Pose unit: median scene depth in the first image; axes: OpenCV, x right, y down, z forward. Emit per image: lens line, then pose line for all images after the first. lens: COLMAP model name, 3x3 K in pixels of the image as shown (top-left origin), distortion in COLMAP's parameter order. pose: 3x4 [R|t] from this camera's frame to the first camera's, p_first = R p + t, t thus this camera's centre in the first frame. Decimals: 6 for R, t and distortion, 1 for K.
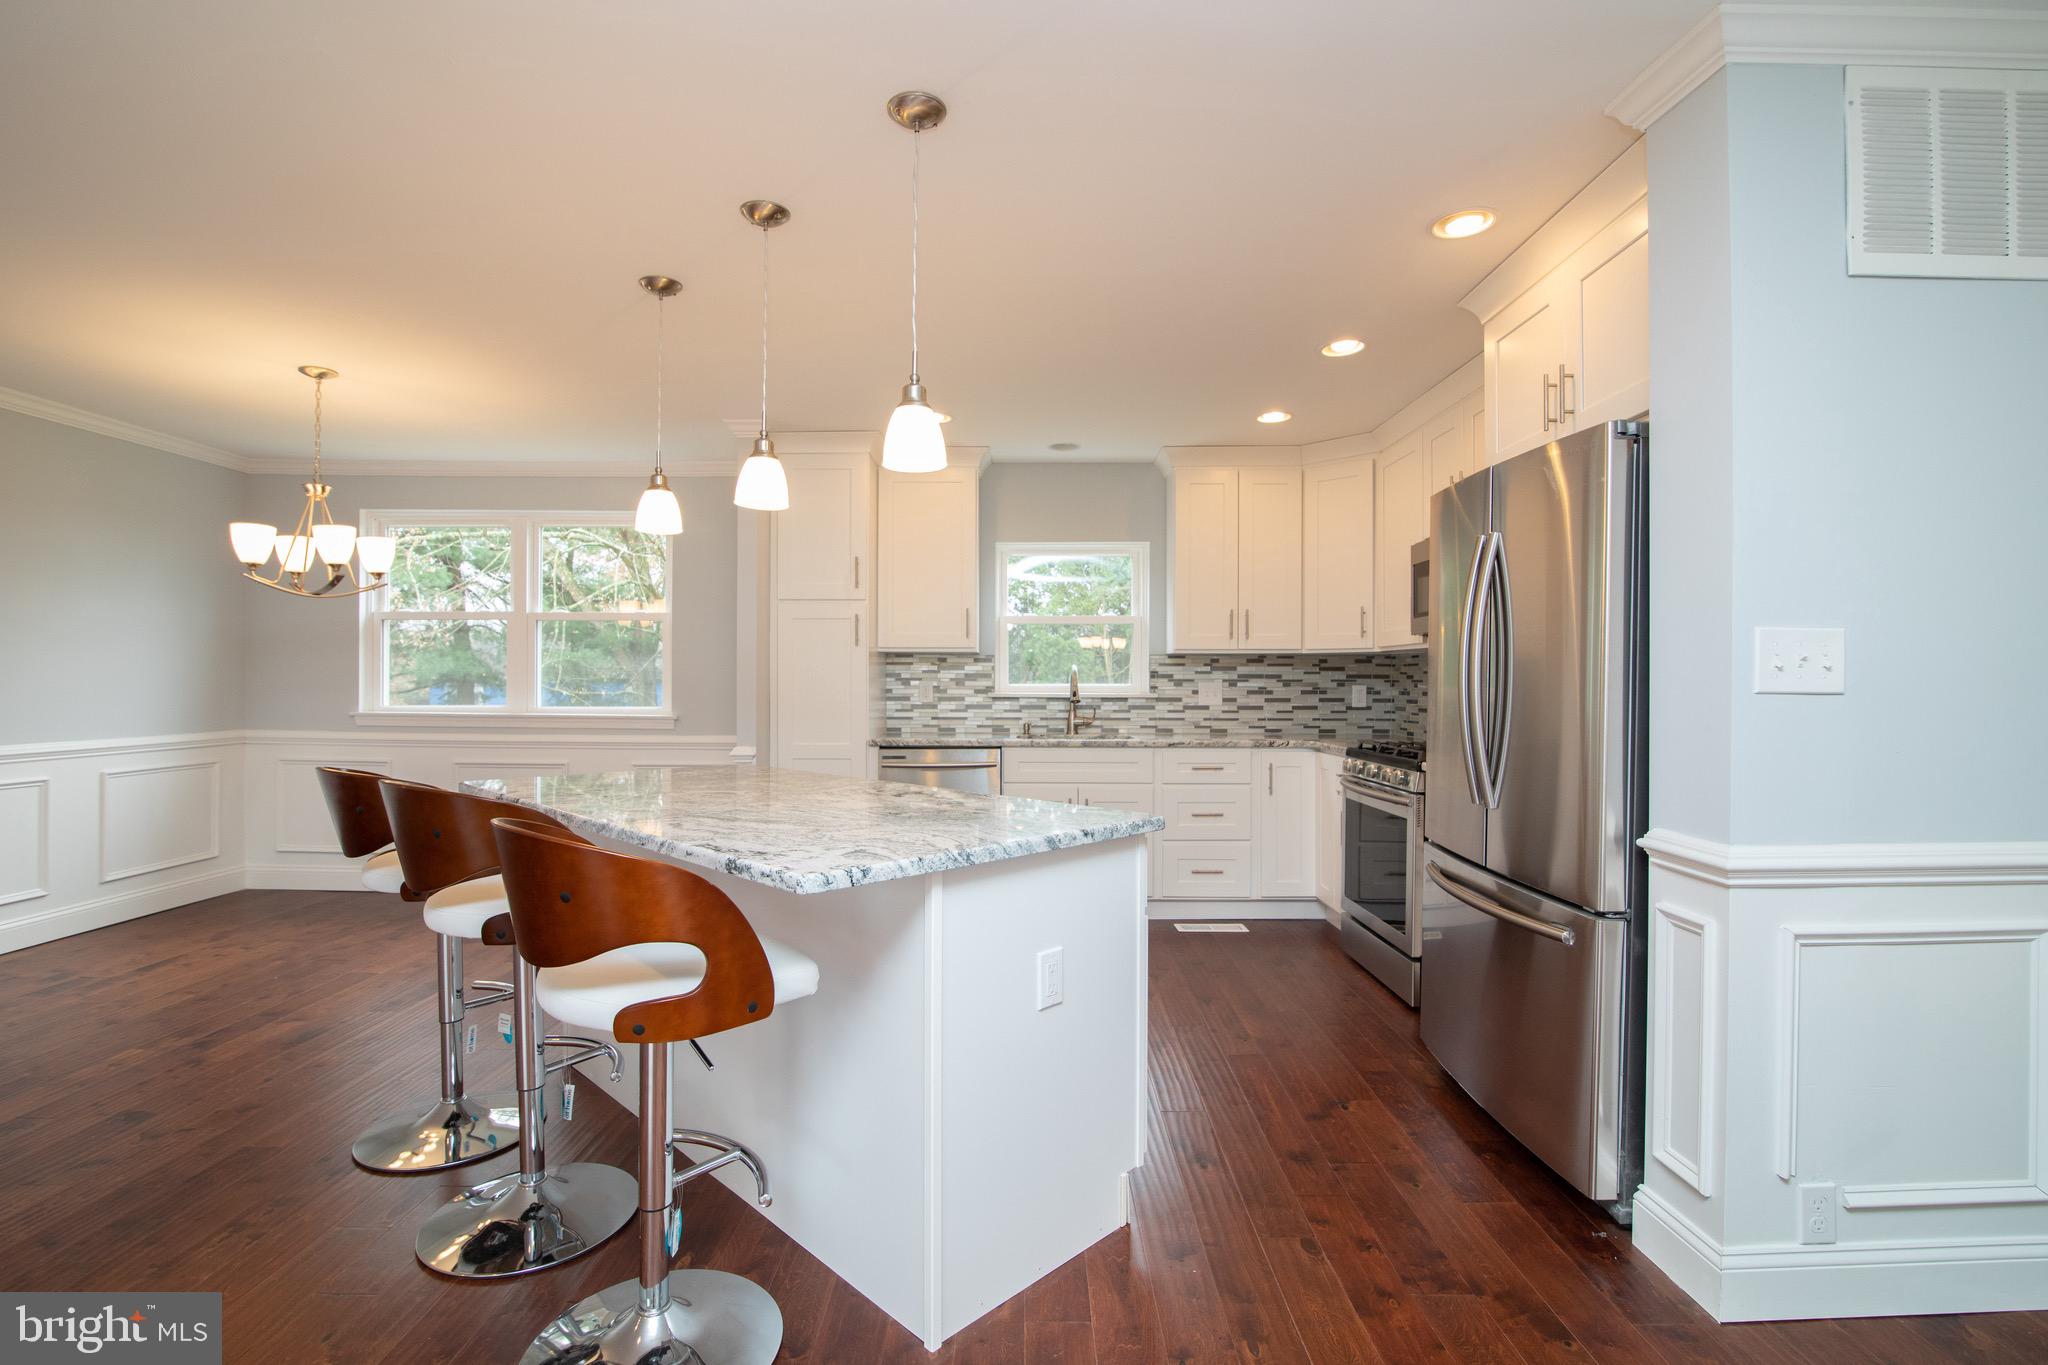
lens RADIAL K [[933.9, 0, 1029.6], [0, 933.9, 682.5], [0, 0, 1]] dist [-0.017791, 0.001072]
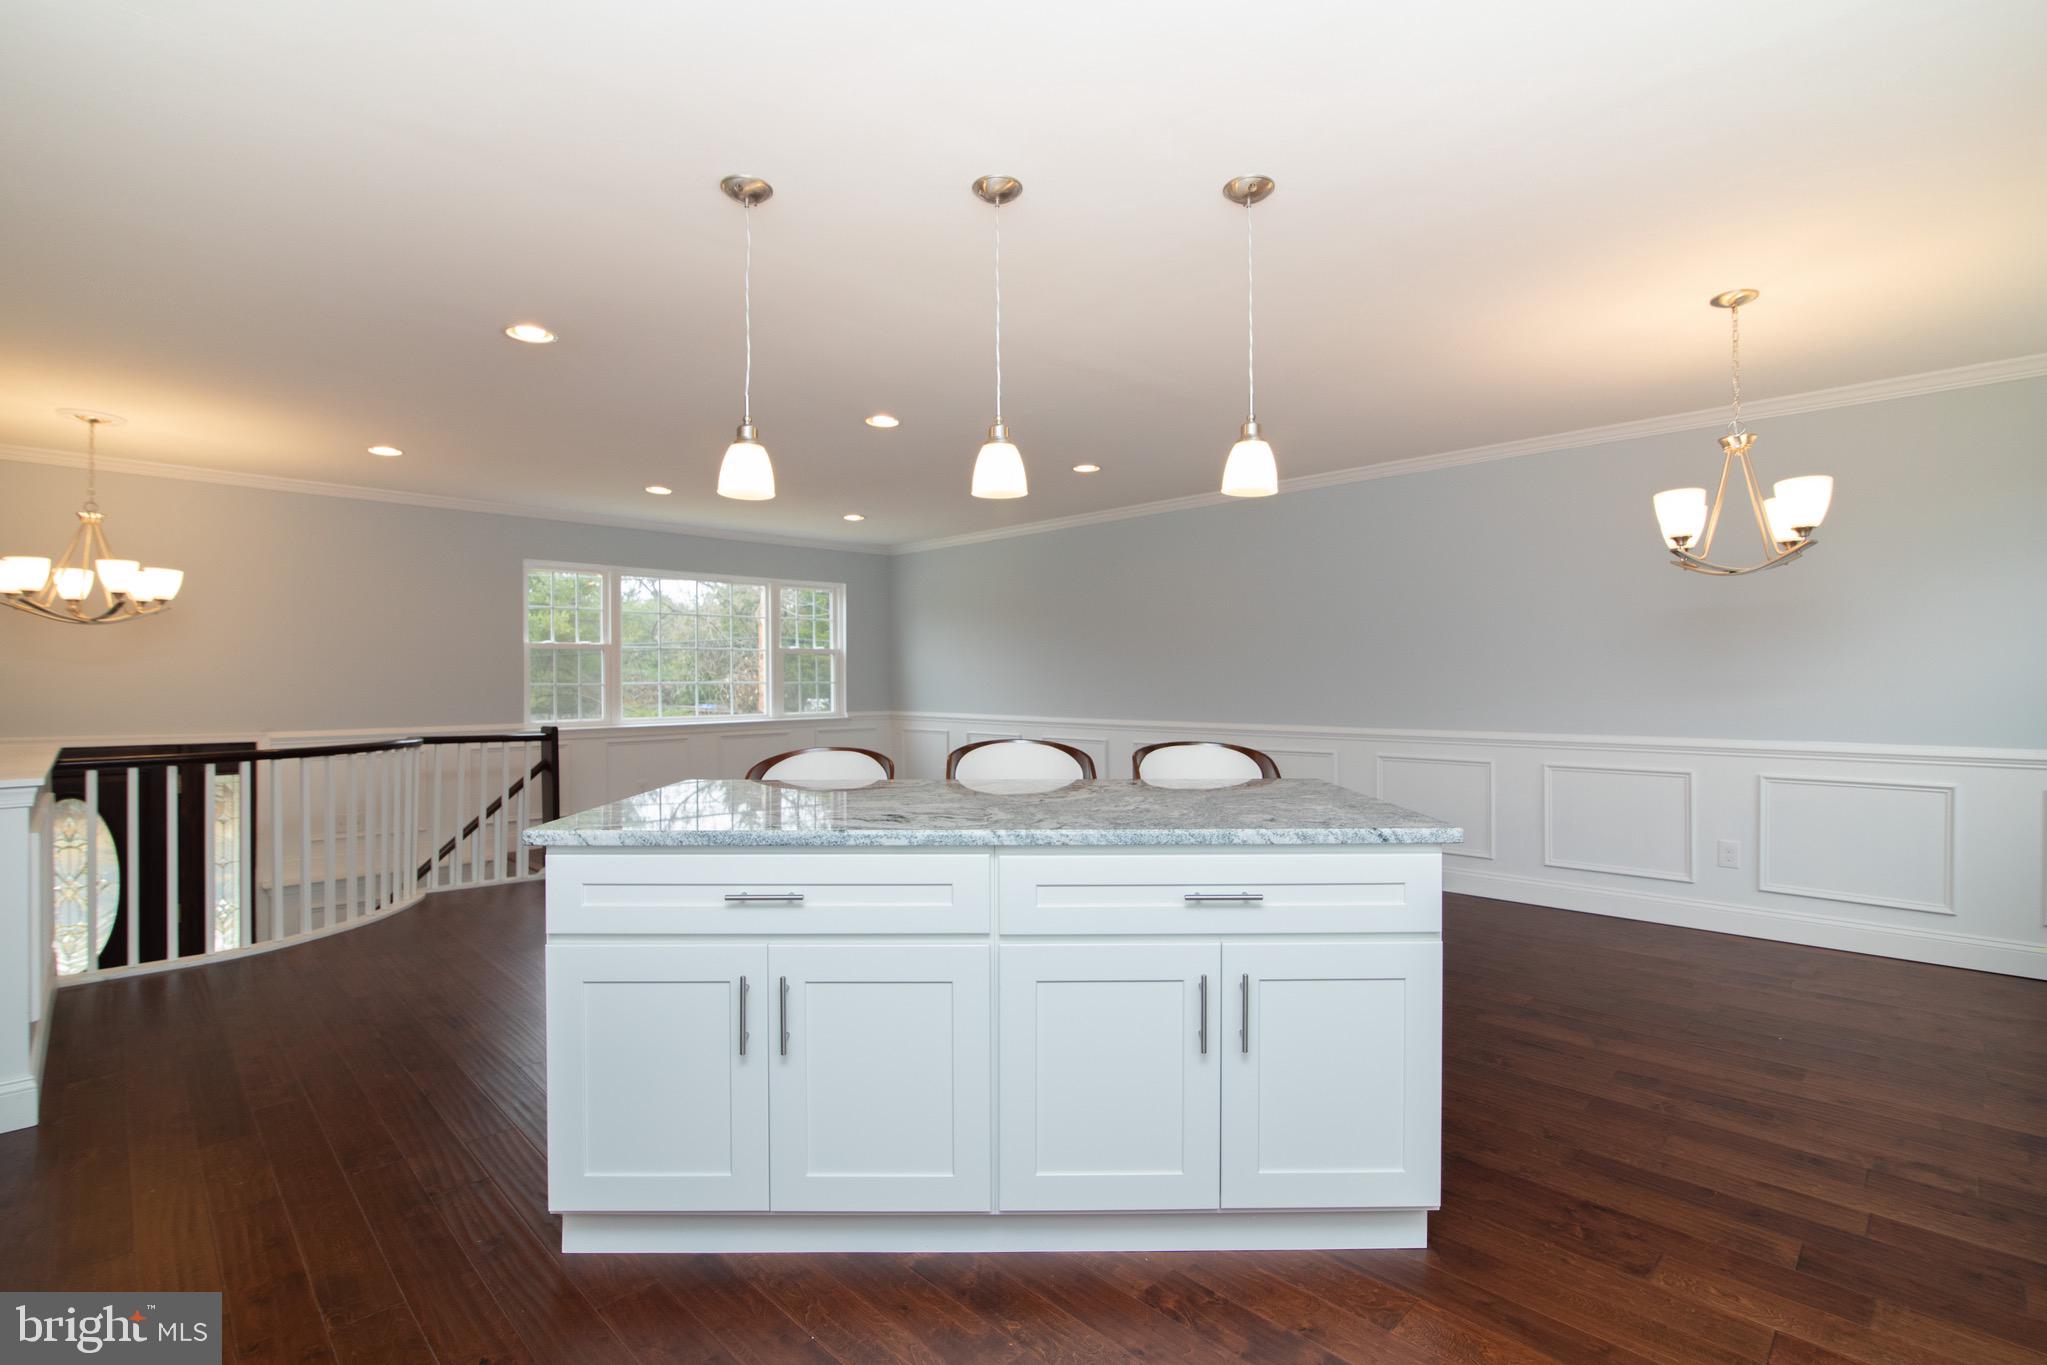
lens RADIAL K [[941.9, 0, 1026.3], [0, 941.9, 675.6], [0, 0, 1]] dist [-0.016705, 0.000867]
pose [[-0.713783, -0.002479, -0.700363, 0.172920], [0.001519, 0.999986, -0.005088, -0.000212], [0.700366, -0.004695, -0.713769, 0.796523]]
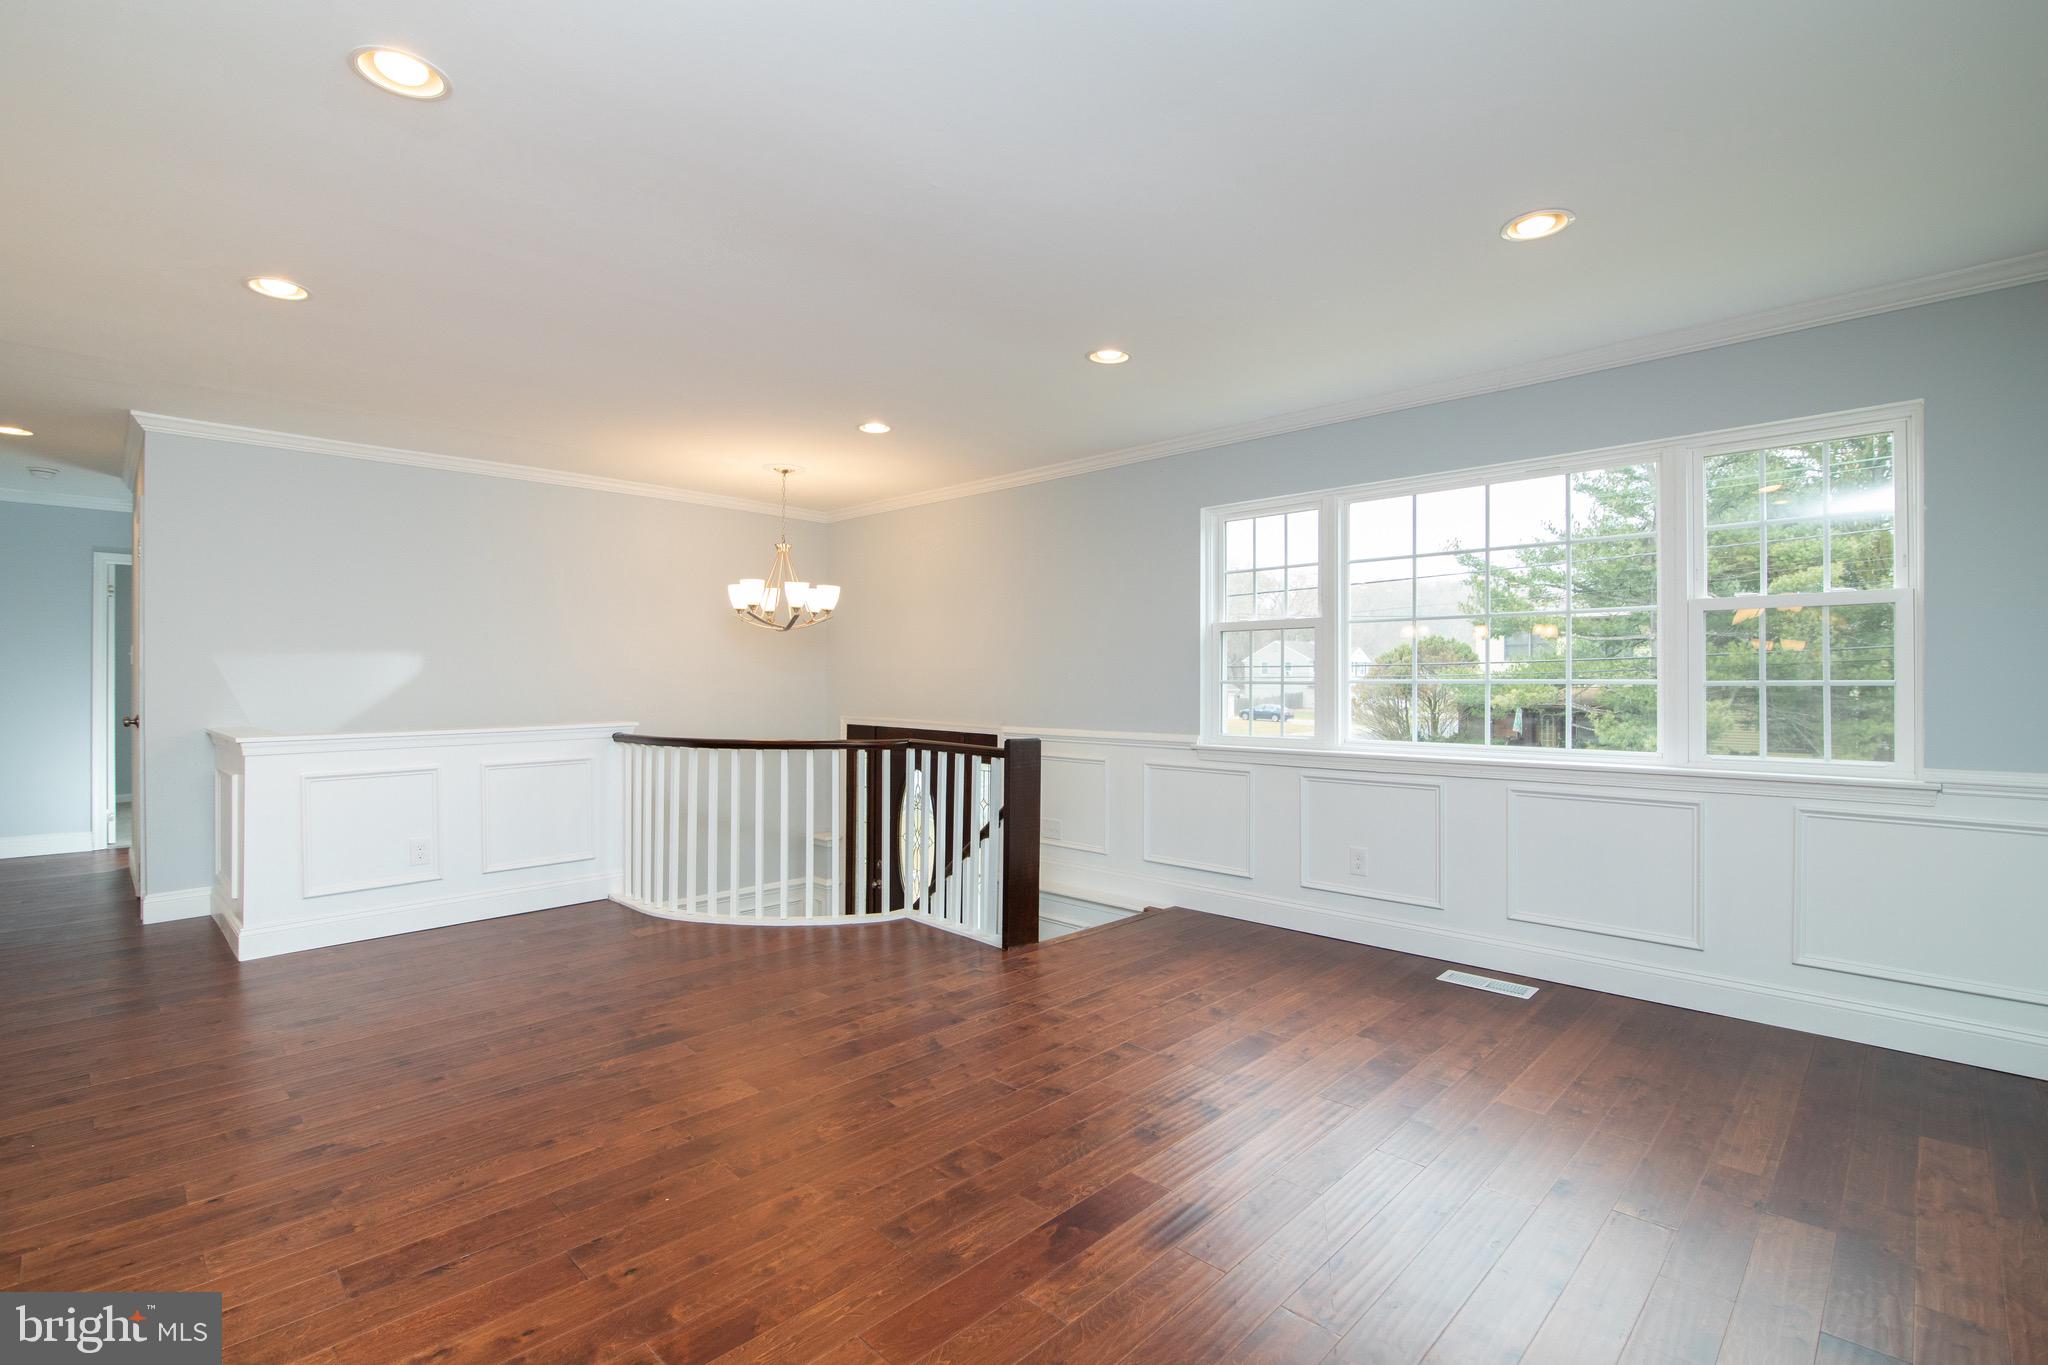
lens RADIAL K [[933.9, 0, 1029.6], [0, 933.9, 682.5], [0, 0, 1]] dist [-0.017791, 0.001072]
pose [[-0.712196, -0.005877, 0.701956, -0.750446], [-0.002516, 0.999980, 0.005819, -0.000079], [-0.701976, 0.002378, -0.712197, 0.182285]]
